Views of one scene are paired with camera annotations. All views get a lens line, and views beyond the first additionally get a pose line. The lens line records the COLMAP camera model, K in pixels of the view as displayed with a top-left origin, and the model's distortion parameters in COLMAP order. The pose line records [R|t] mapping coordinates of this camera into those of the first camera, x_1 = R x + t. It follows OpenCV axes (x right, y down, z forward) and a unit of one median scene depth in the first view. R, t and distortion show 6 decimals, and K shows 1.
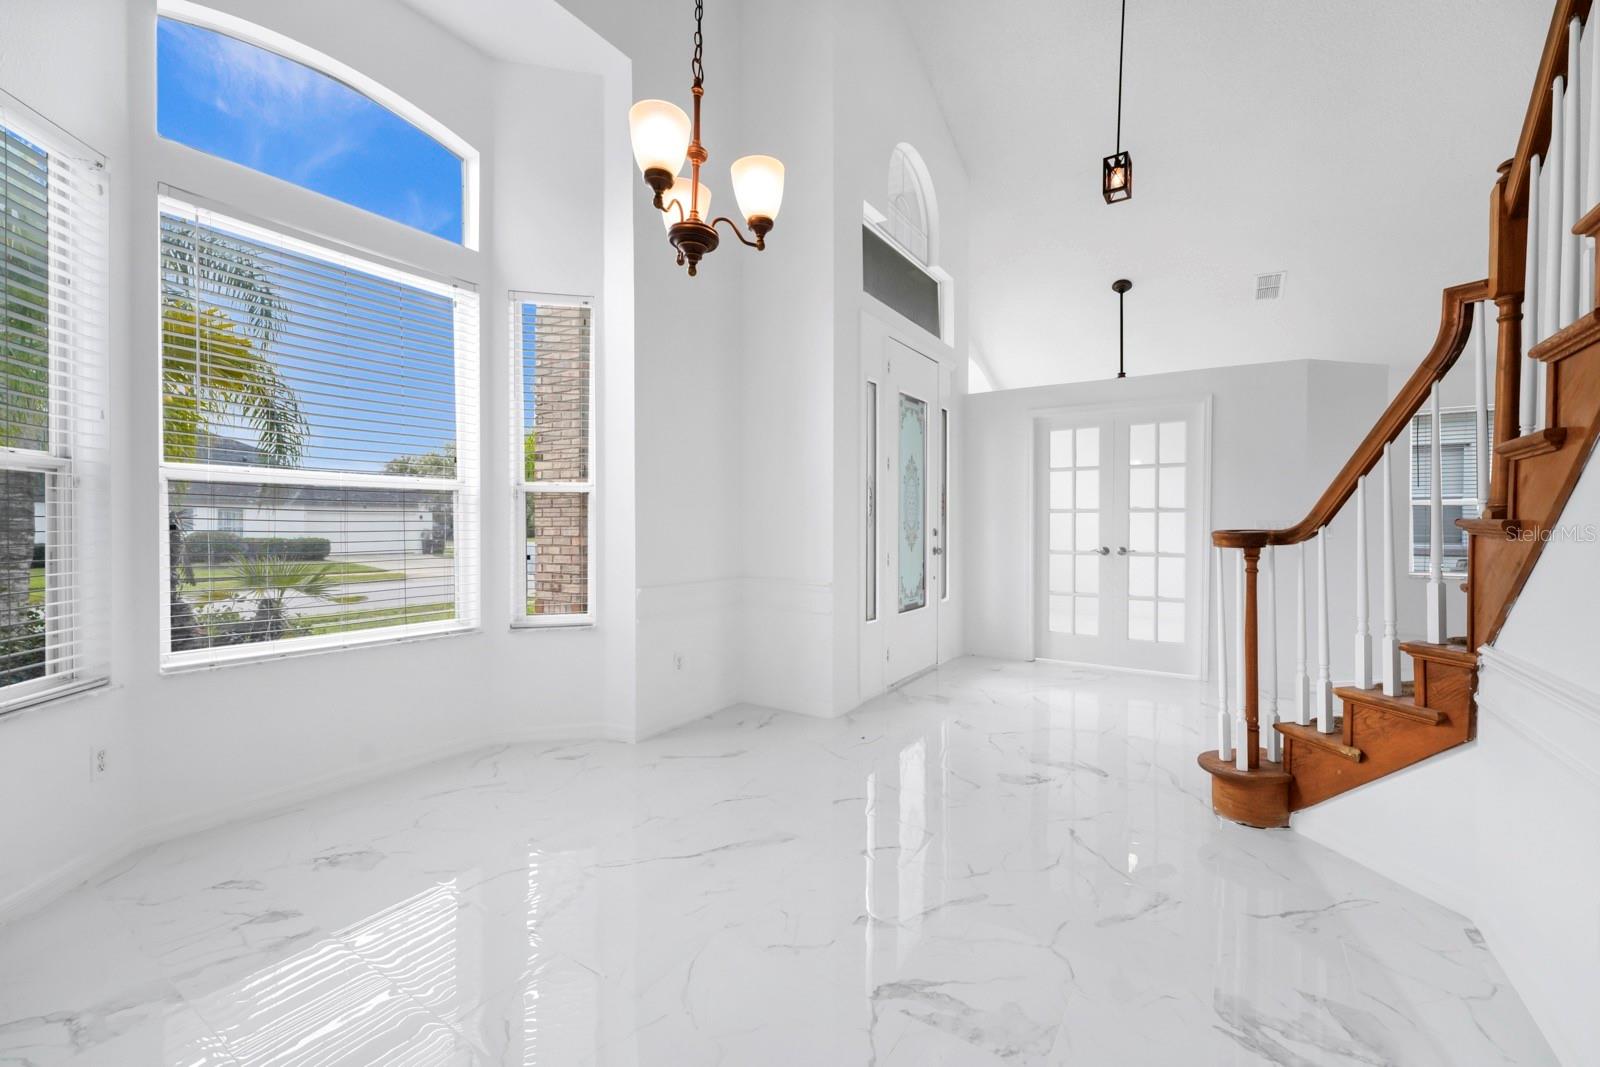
lens RADIAL K [[646.7, 0, 816.4], [0, 646.7, 538.8], [0, 0, 1]] dist [-0.000779, -0.000119]
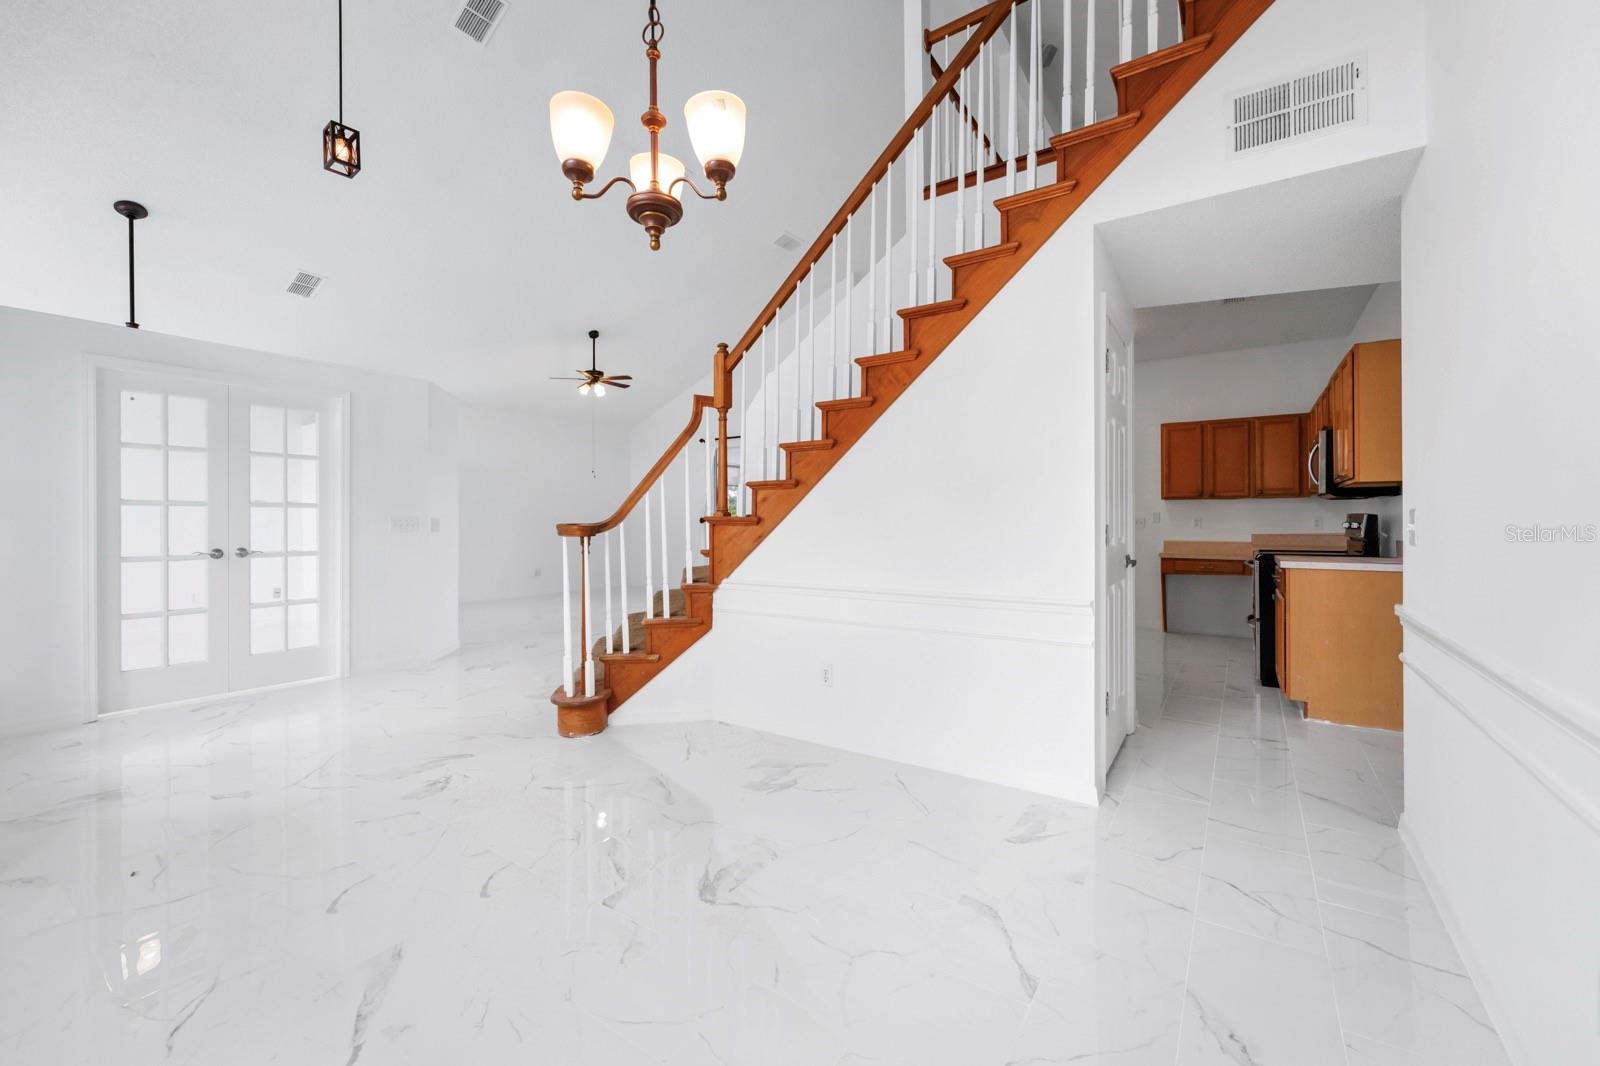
lens RADIAL K [[653.0, 0, 800.0], [0, 653.0, 533.0], [0, 0, 1]] dist [-0.001315, -0.000220]
pose [[0.030803, -0.019629, 0.999333, -0.519475], [0.025162, 0.999506, 0.018857, -0.005904], [-0.999209, 0.024564, 0.031282, 0.356926]]
